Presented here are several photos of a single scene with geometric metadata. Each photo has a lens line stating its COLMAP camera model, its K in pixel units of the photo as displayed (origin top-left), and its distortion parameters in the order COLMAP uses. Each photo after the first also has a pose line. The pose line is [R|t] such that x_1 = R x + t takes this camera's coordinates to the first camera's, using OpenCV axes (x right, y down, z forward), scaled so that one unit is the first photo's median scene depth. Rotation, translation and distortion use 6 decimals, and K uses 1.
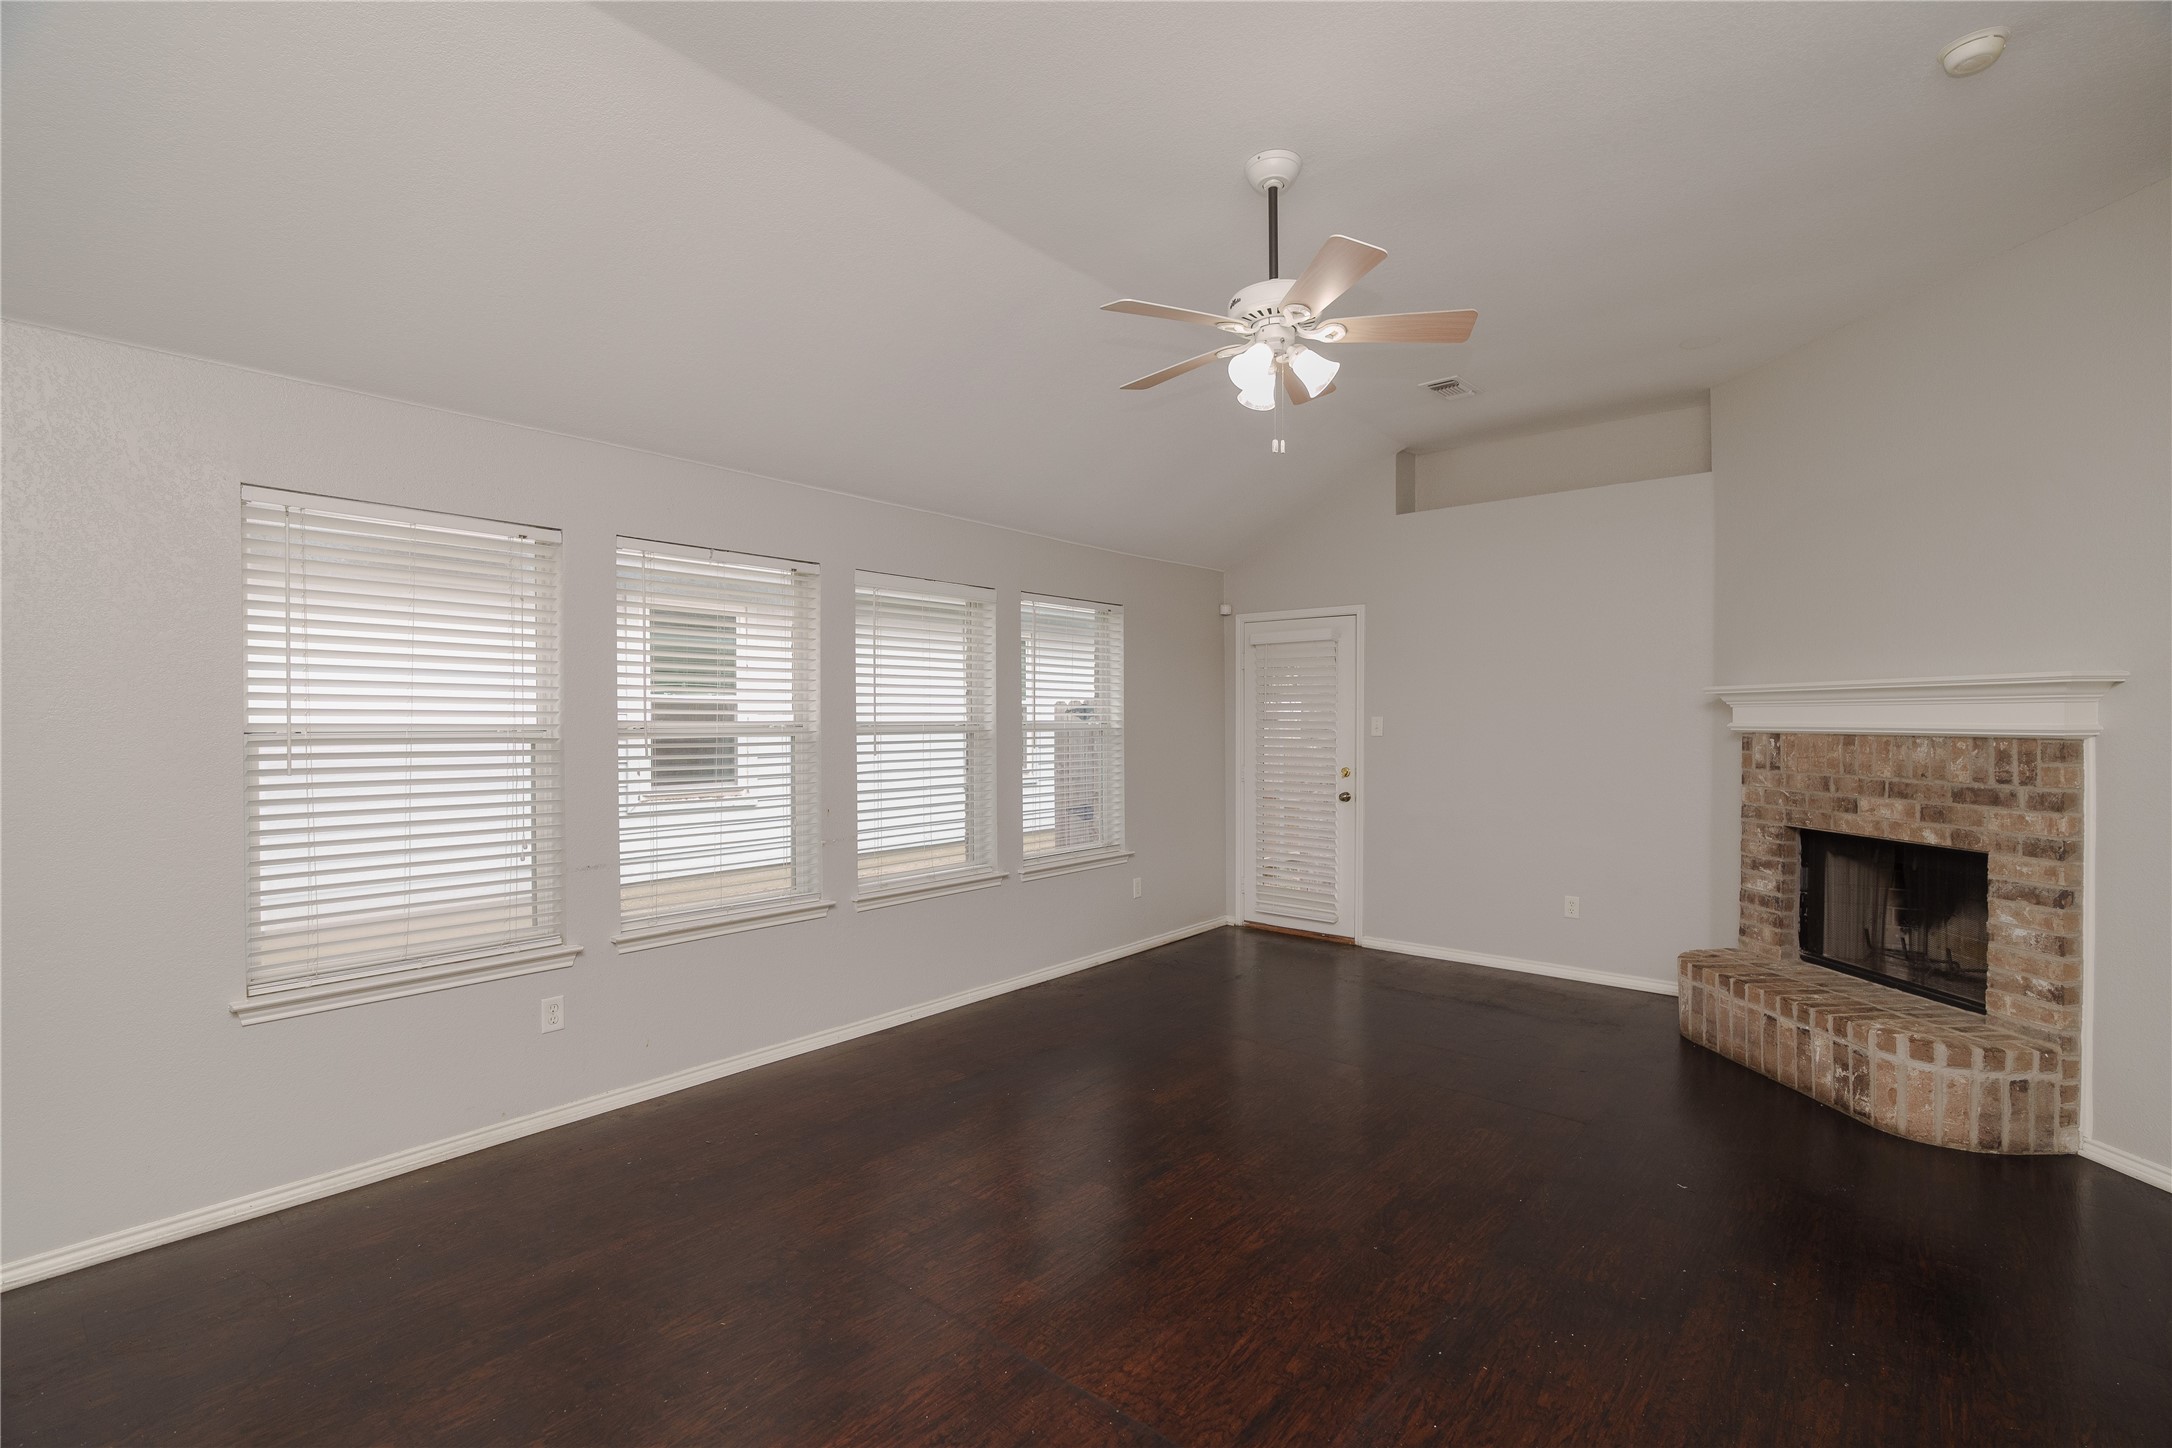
lens RADIAL K [[918.3, 0, 1085.0], [0, 918.3, 726.1], [0, 0, 1]] dist [0.001986, 0.000249]
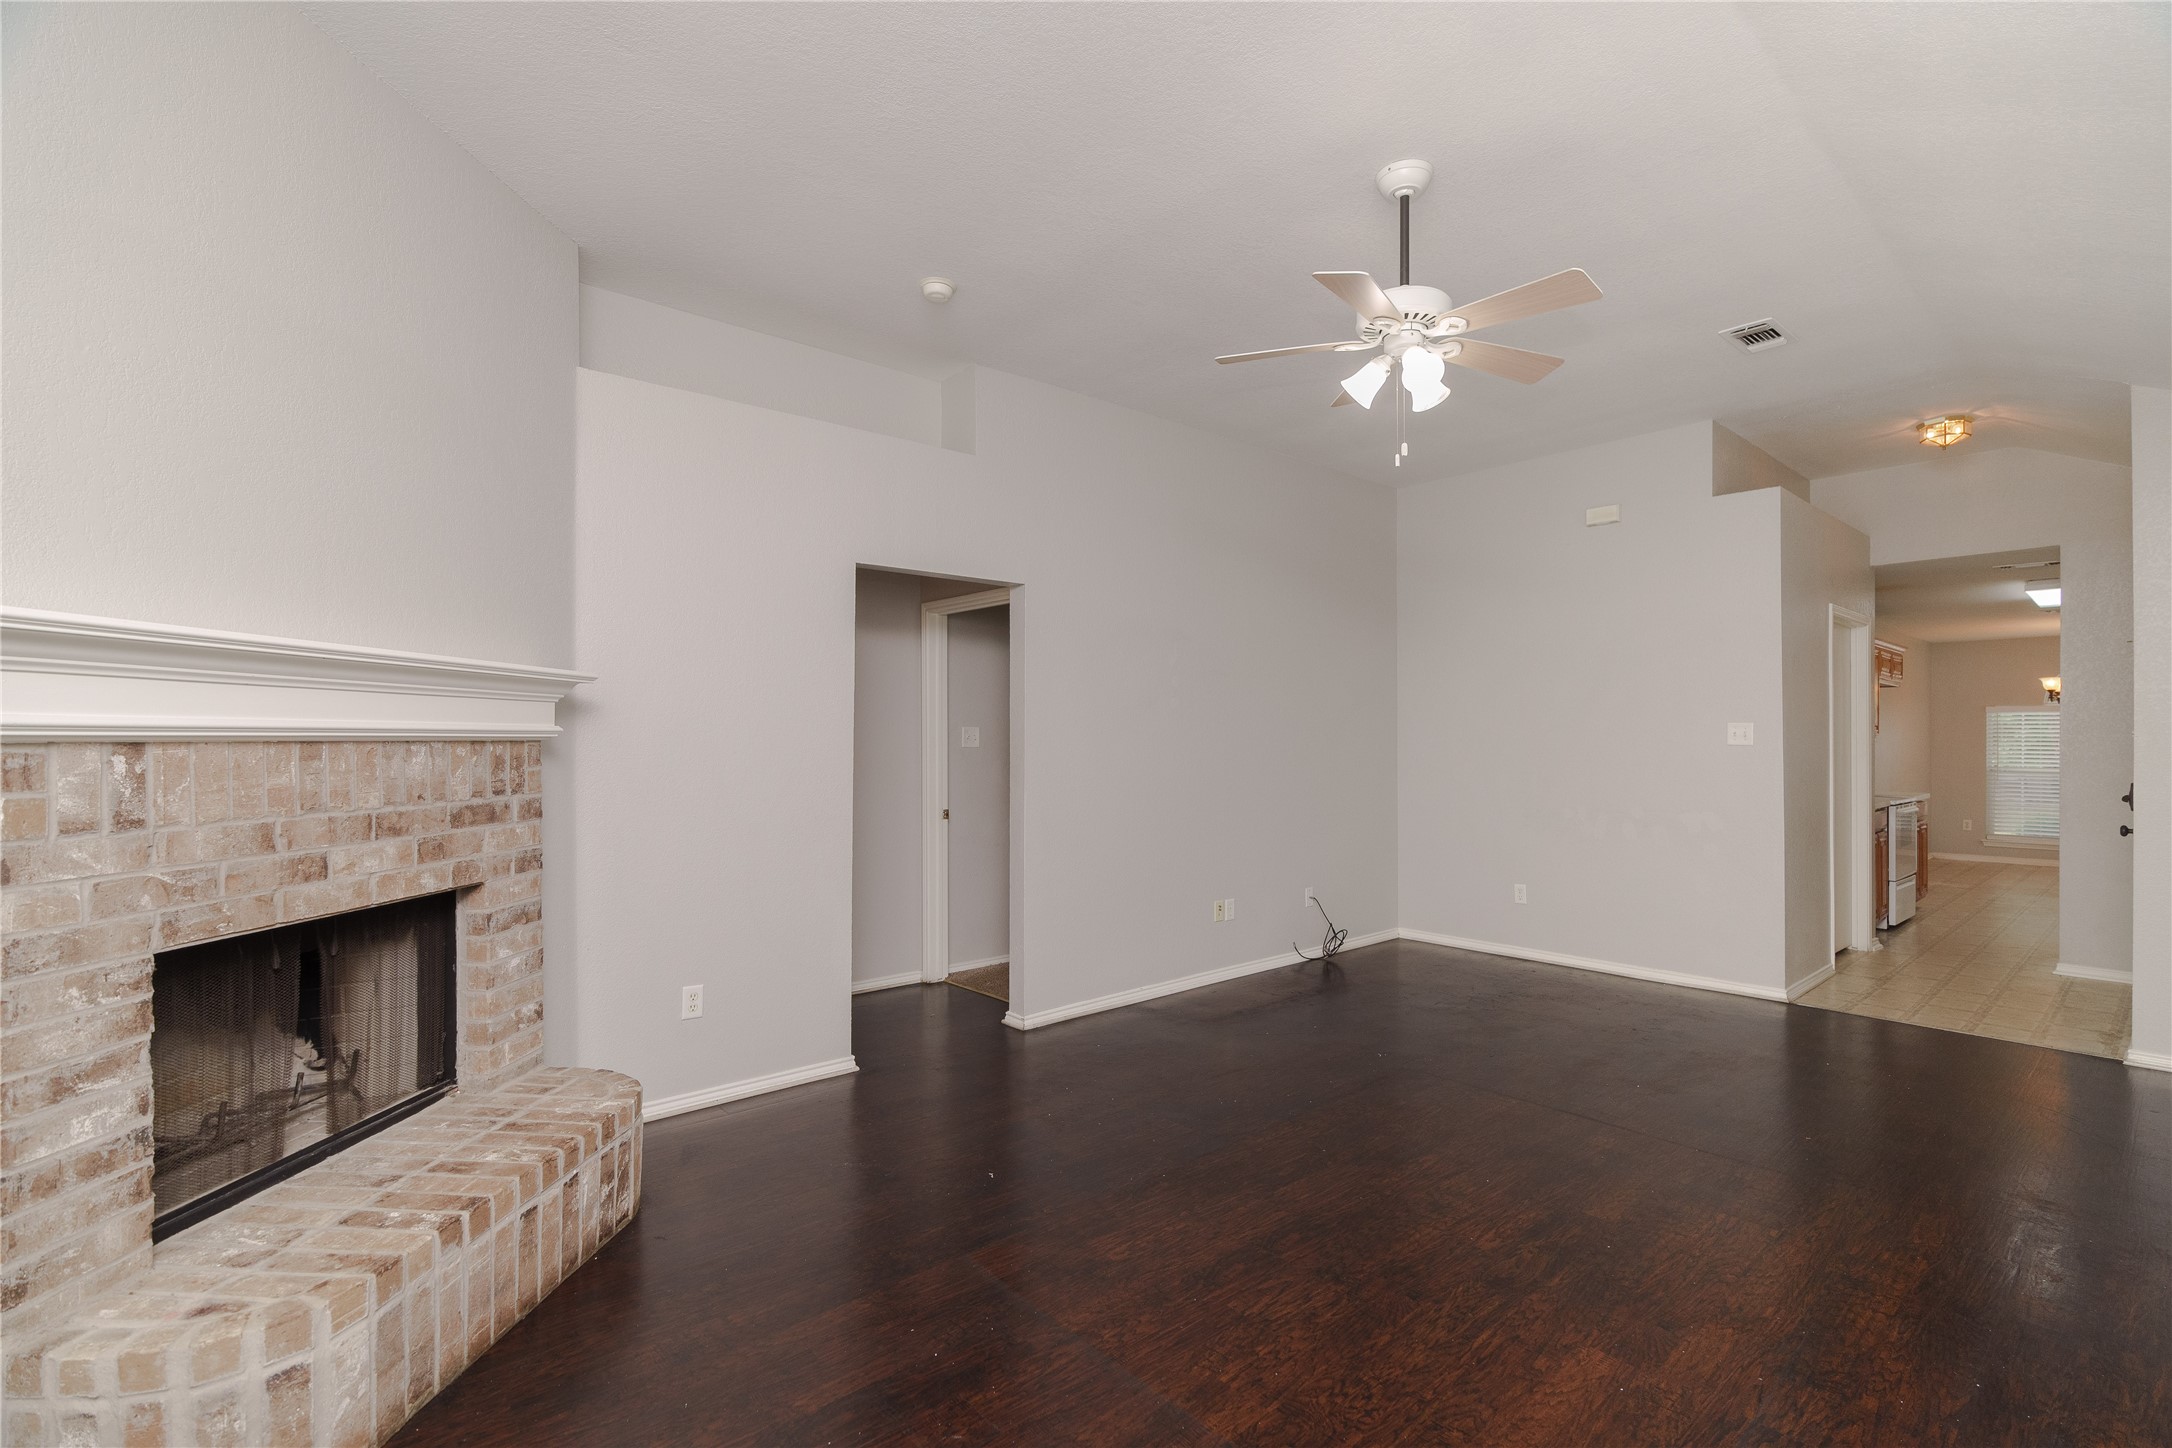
lens RADIAL K [[918.3, 0, 1087.8], [0, 918.3, 728.7], [0, 0, 1]] dist [0.001986, 0.000249]
pose [[-0.985967, 0.003863, 0.166895, 0.297749], [0.003537, 0.999991, -0.002253, 0.005088], [-0.166902, -0.001632, -0.985972, 1.596447]]
